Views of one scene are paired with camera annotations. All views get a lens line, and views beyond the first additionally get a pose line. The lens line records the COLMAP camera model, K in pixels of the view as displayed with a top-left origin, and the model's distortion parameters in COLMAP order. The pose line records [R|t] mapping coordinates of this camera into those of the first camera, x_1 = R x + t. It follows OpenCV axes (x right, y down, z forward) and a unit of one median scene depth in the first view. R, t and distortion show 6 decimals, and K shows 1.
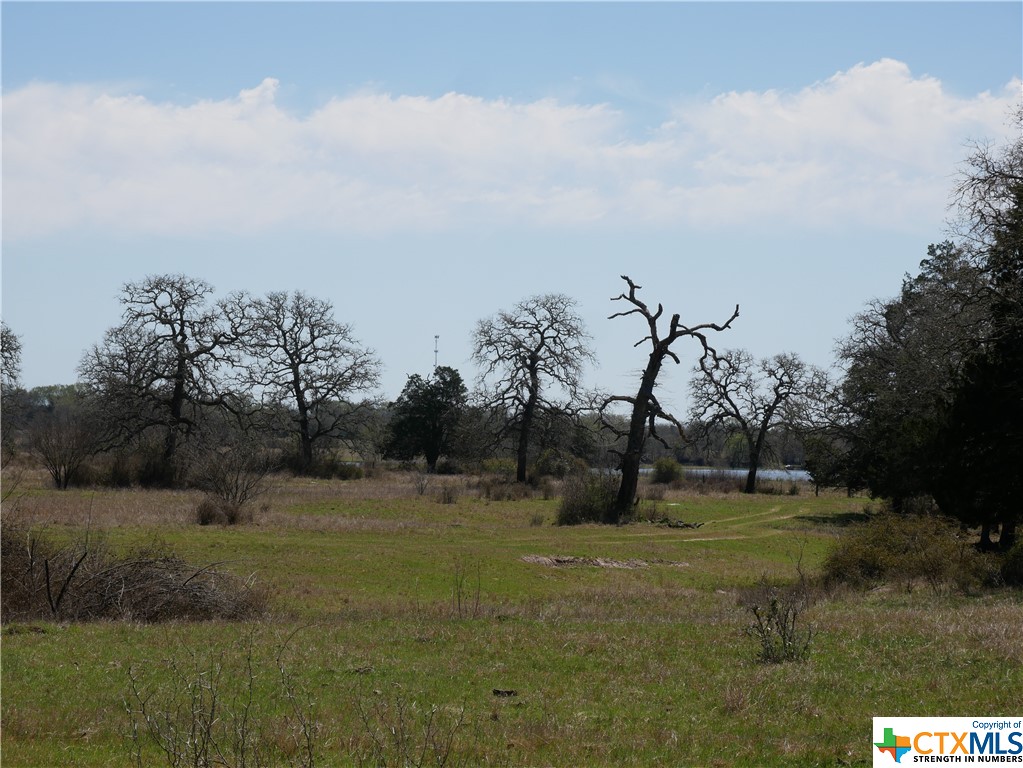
lens RADIAL K [[3398.4, 0, 511.5], [0, 3398.4, 384.0], [0, 0, 1]] dist [0.168639, 1.563636]
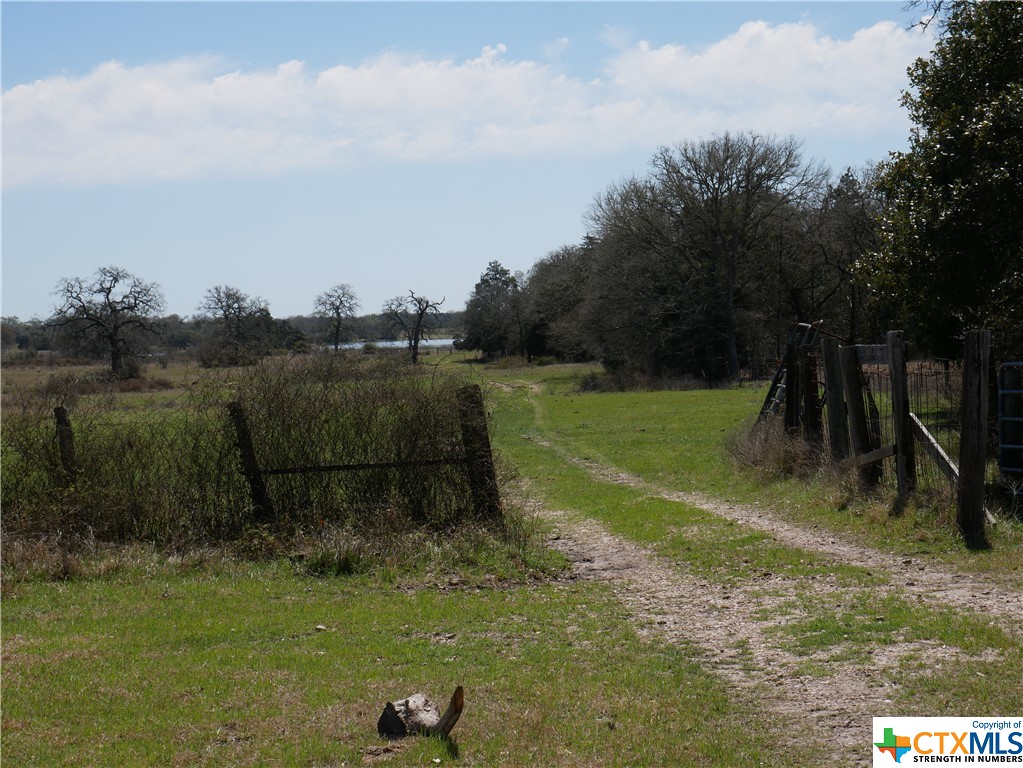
lens RADIAL K [[2316.2, 0, 511.5], [0, 2316.2, 384.0], [0, 0, 1]] dist [0.045237, 0.403370]
pose [[0.985198, -0.069611, 0.156648, -0.145919], [0.062685, 0.996843, 0.048735, -0.028525], [-0.159546, -0.038194, 0.986451, -0.785924]]
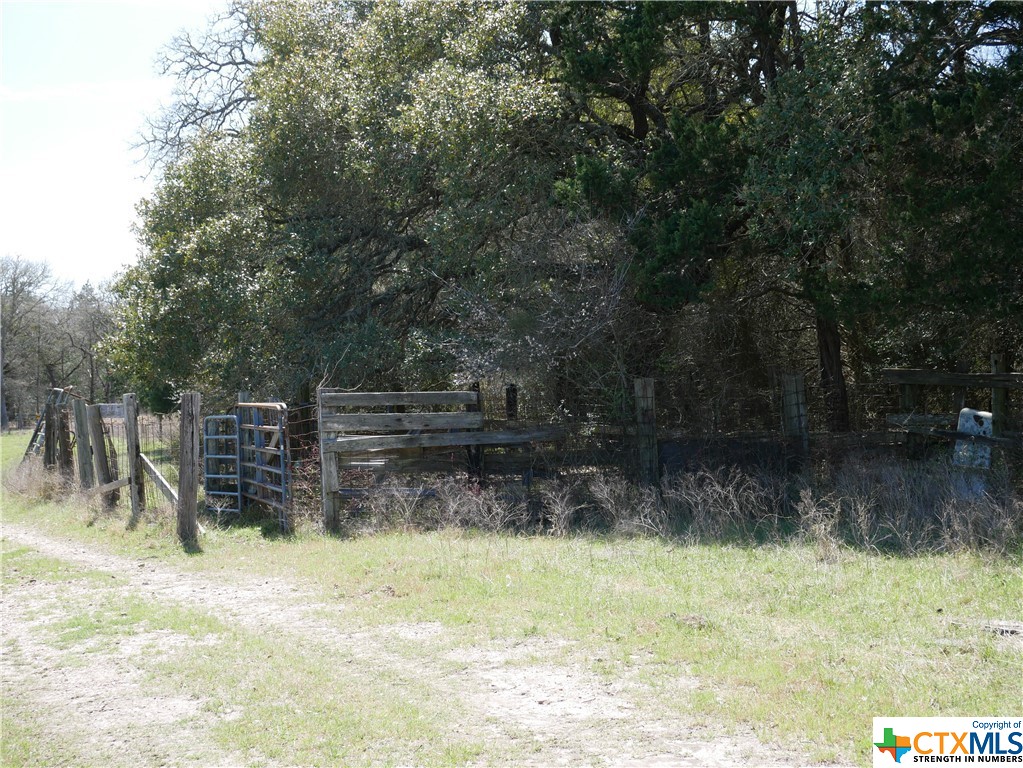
lens RADIAL K [[1496.0, 0, 510.6], [0, 1496.0, 409.8], [0, 0, 1]] dist [0.025119, -0.007783]
pose [[0.834281, -0.073186, 0.546460, -0.143113], [0.048089, 0.997033, 0.060113, -0.028136], [-0.549238, -0.023872, 0.835325, -0.775051]]
